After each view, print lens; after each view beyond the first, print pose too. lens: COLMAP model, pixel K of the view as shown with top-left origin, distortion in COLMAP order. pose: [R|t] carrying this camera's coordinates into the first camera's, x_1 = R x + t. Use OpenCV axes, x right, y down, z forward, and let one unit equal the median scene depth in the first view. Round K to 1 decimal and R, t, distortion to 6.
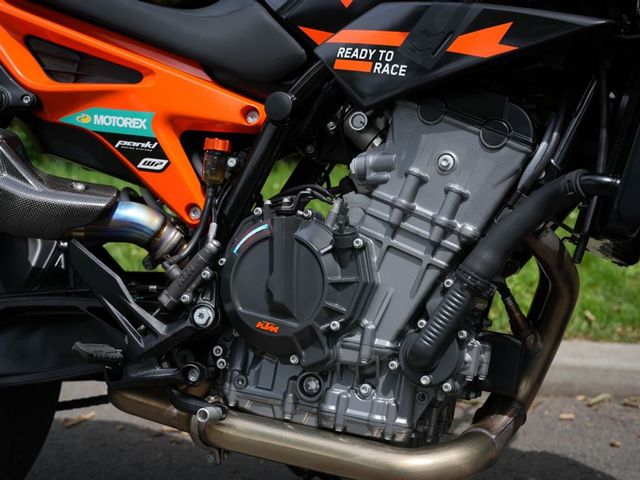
lens RADIAL K [[1000.6, 0, 320.0], [0, 1000.6, 240.0], [0, 0, 1]] dist [-0.104379, 1.074701]
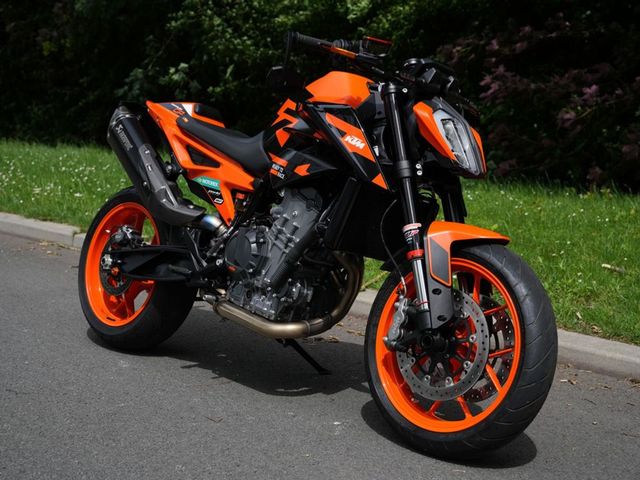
lens RADIAL K [[1000.6, 0, 320.0], [0, 1000.6, 240.0], [0, 0, 1]] dist [-0.104379, 1.074701]
pose [[0.892560, 0.117100, -0.435459, 1.257787], [-0.115761, 0.992833, 0.029709, -0.089888], [0.435817, 0.023892, 0.899718, -1.233785]]
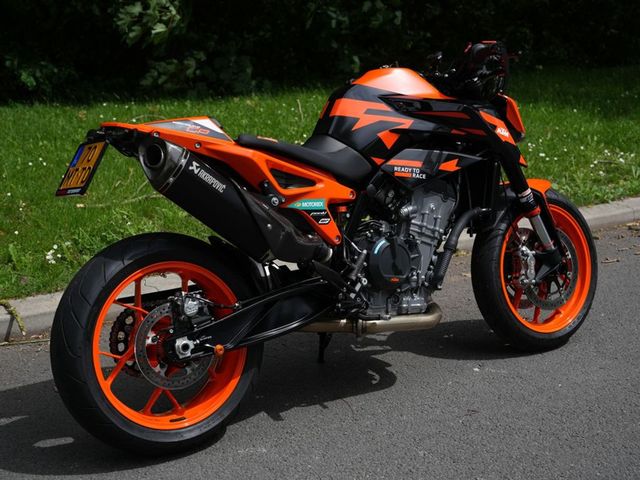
lens RADIAL K [[1000.6, 0, 320.0], [0, 1000.6, 240.0], [0, 0, 1]] dist [-0.104379, 1.074701]
pose [[0.614855, -0.164583, 0.771276, -2.097280], [0.075259, 0.985763, 0.150357, -0.407740], [-0.785041, -0.034402, 0.618487, -0.432044]]
